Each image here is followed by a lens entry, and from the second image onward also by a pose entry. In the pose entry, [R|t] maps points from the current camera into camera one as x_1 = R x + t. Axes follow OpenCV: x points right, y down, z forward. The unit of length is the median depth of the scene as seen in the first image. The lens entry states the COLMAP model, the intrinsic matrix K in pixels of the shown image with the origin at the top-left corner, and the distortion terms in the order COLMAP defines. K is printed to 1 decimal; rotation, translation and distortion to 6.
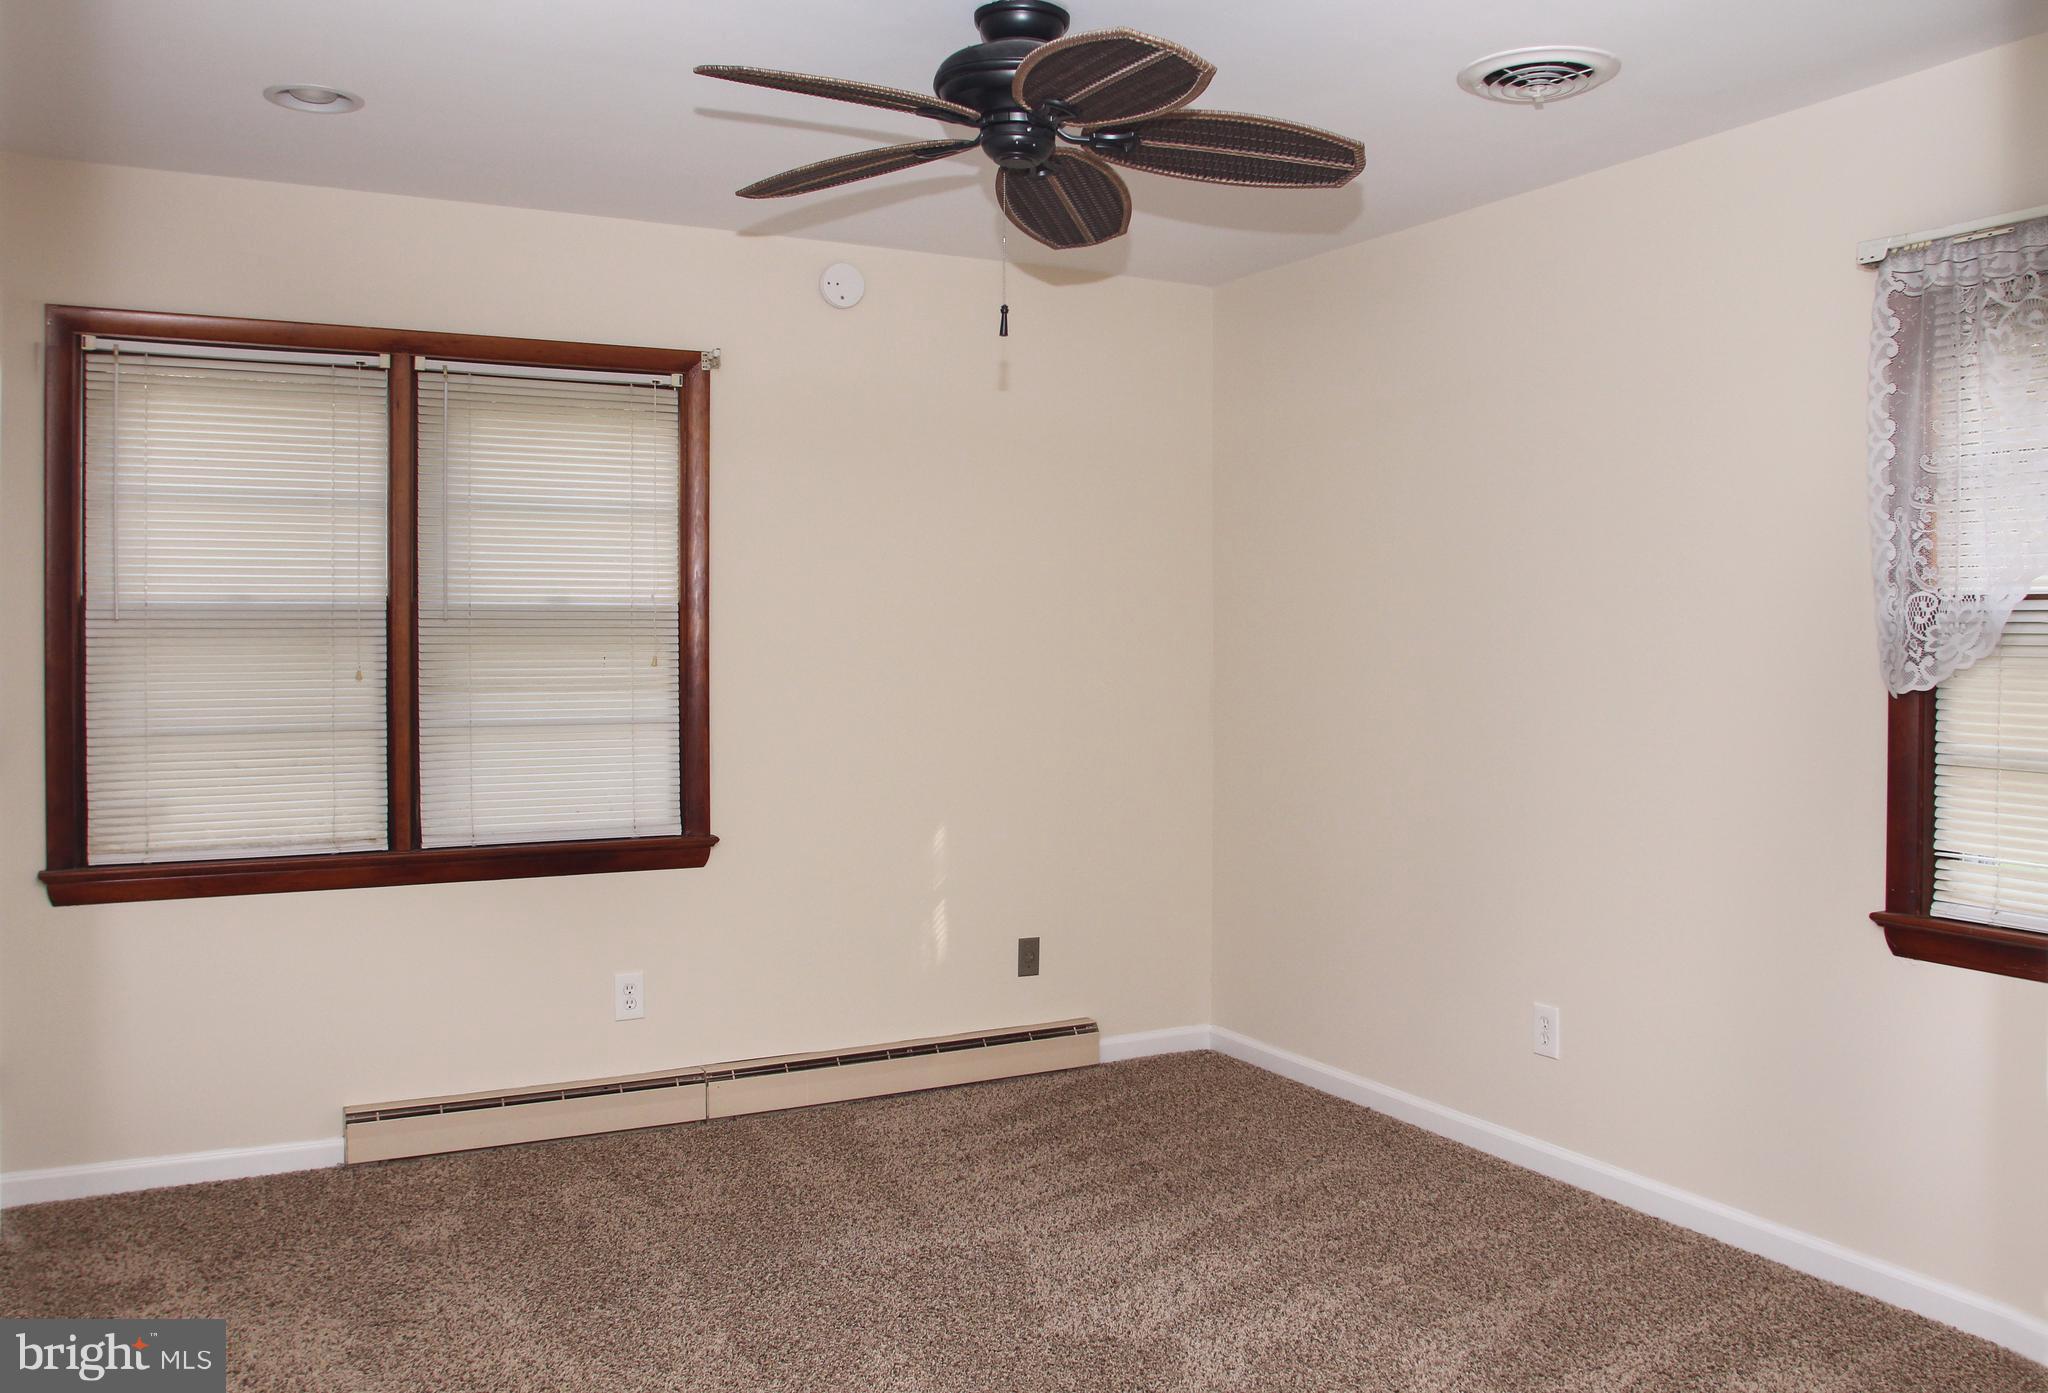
lens RADIAL K [[1747.1, 0, 1030.3], [0, 1747.1, 681.8], [0, 0, 1]] dist [0.000518, 0.014848]
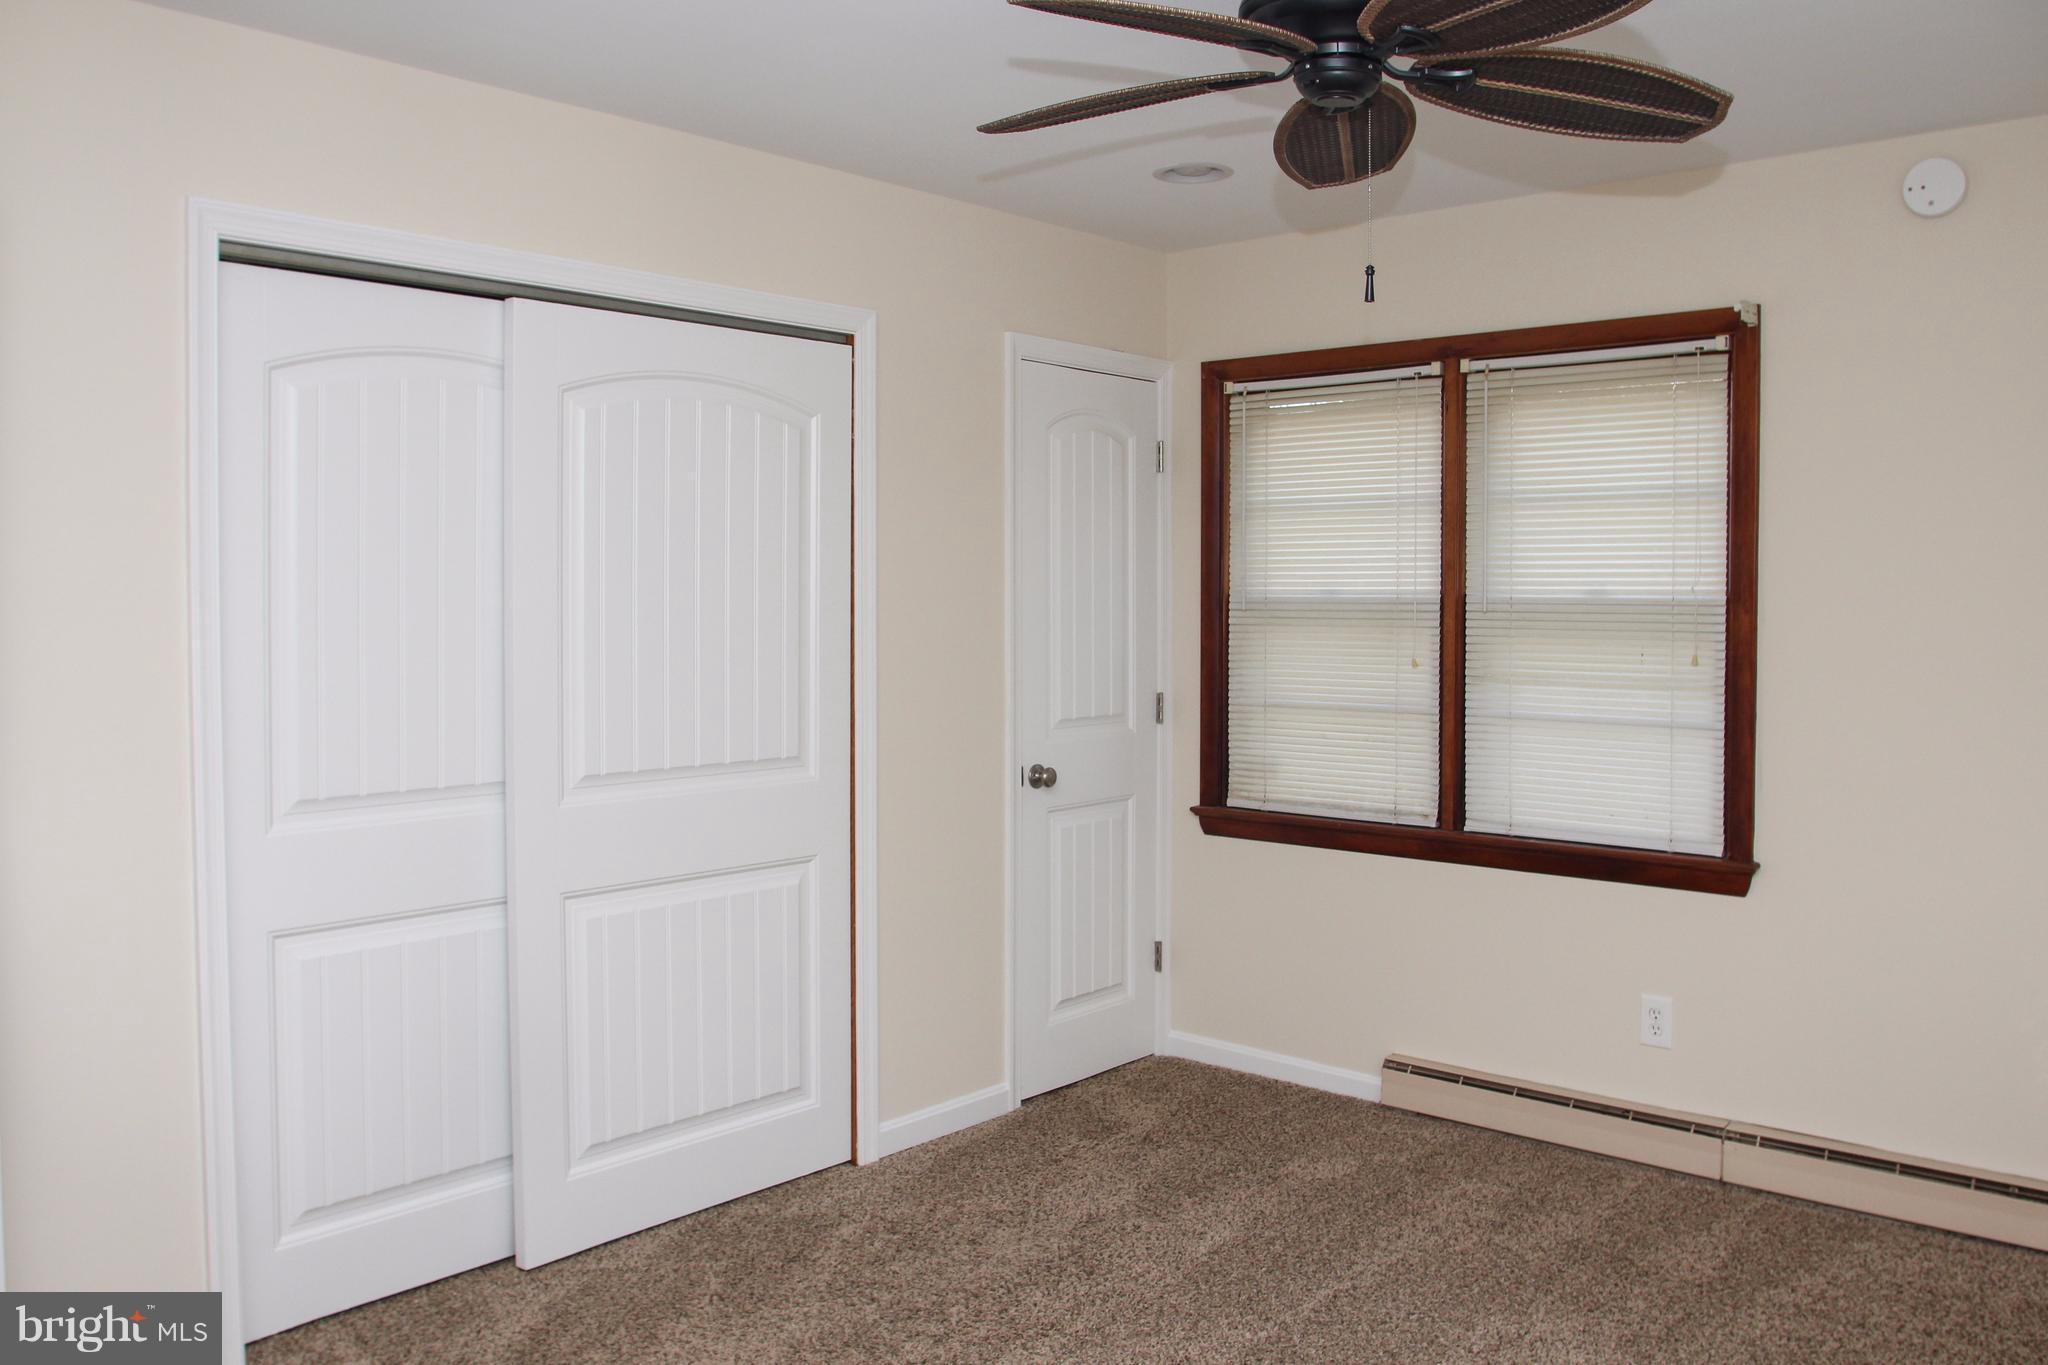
lens RADIAL K [[1723.0, 0, 1035.0], [0, 1723.0, 696.0], [0, 0, 1]] dist [-0.003661, 0.012795]
pose [[0.380597, 0.057630, -0.922943, 0.505557], [-0.031269, 0.998287, 0.049440, -0.028214], [0.924212, 0.010043, 0.381748, 0.368732]]
